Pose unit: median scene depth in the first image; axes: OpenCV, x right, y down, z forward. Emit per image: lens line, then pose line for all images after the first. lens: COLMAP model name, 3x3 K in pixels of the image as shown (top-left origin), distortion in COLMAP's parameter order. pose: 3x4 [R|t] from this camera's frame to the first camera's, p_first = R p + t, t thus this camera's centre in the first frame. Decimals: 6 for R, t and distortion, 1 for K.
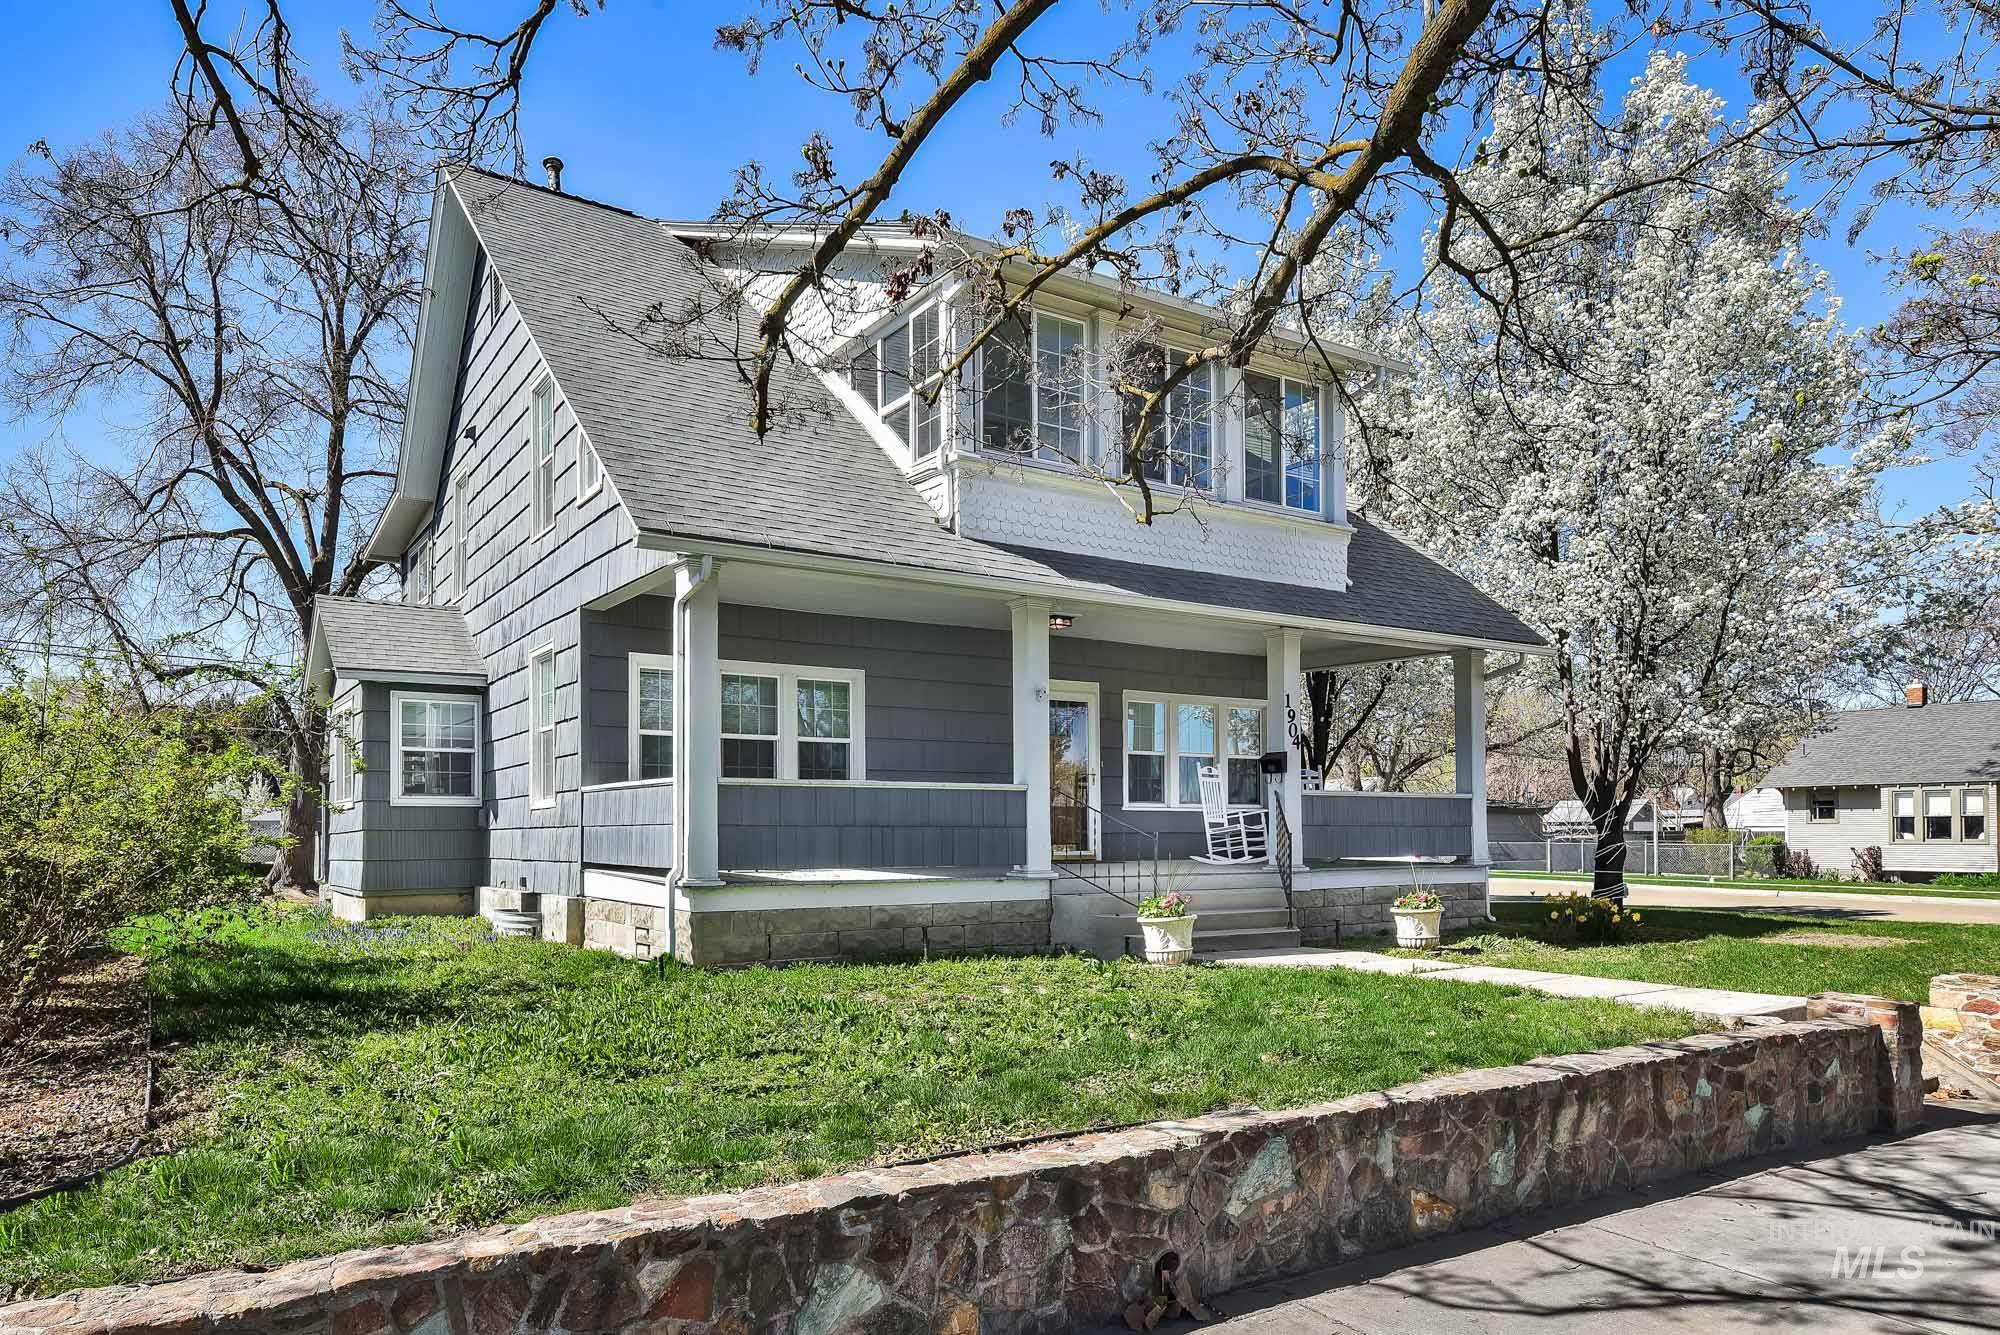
lens RADIAL K [[1291.4, 0, 1000.0], [0, 1291.4, 667.5], [0, 0, 1]] dist [0.006054, 0.002791]
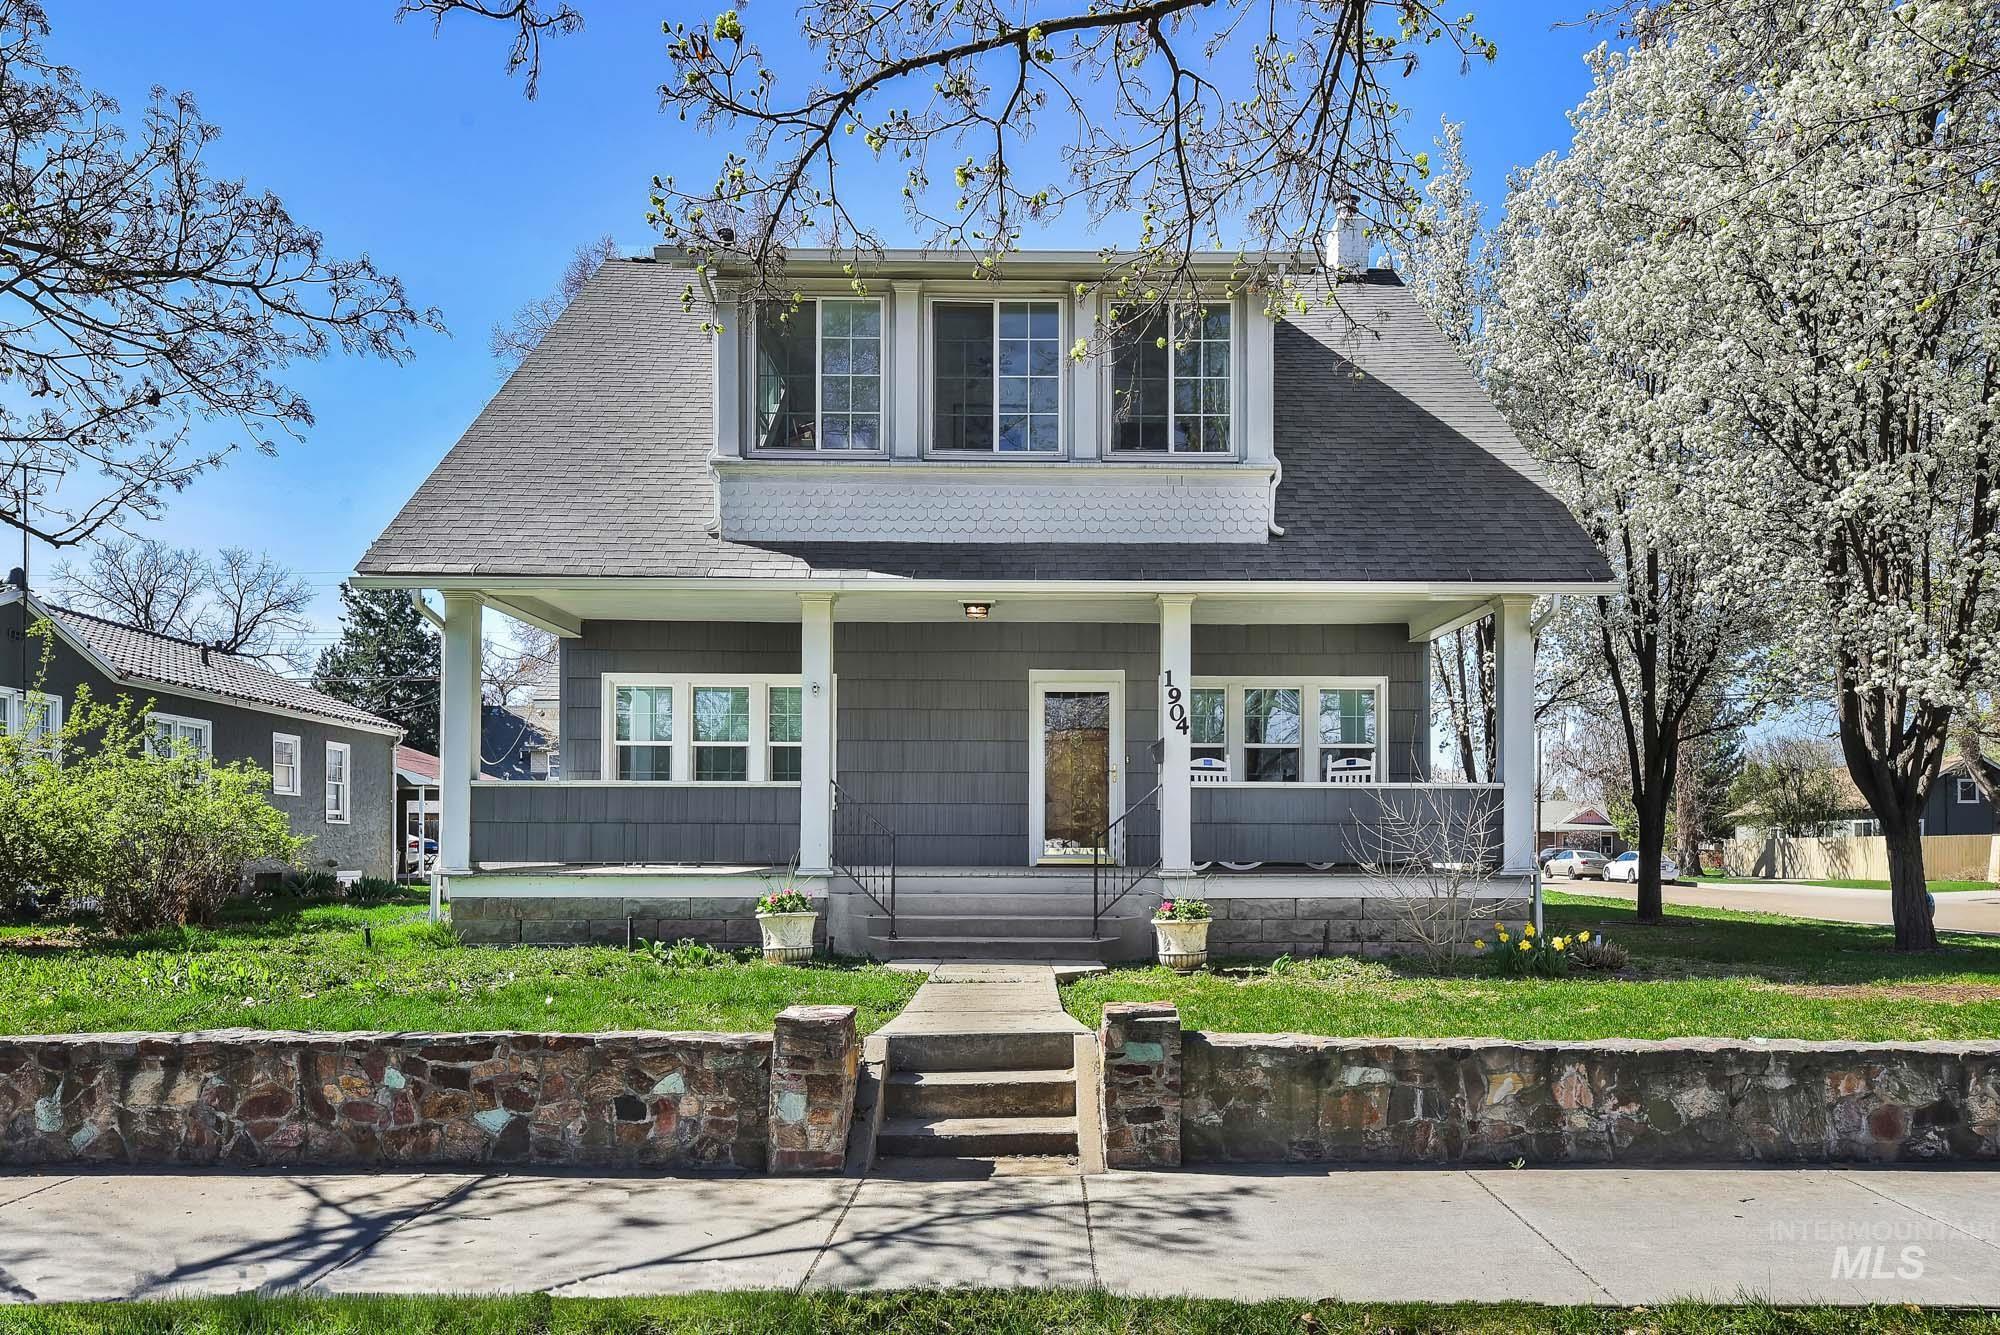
lens RADIAL K [[1376.9, 0, 1000.0], [0, 1376.9, 667.5], [0, 0, 1]] dist [0.002905, -0.001163]
pose [[0.845474, -0.065484, -0.529987, 0.808573], [0.062892, 0.997756, -0.022951, 0.042910], [0.530300, -0.013927, 0.847695, 0.215553]]
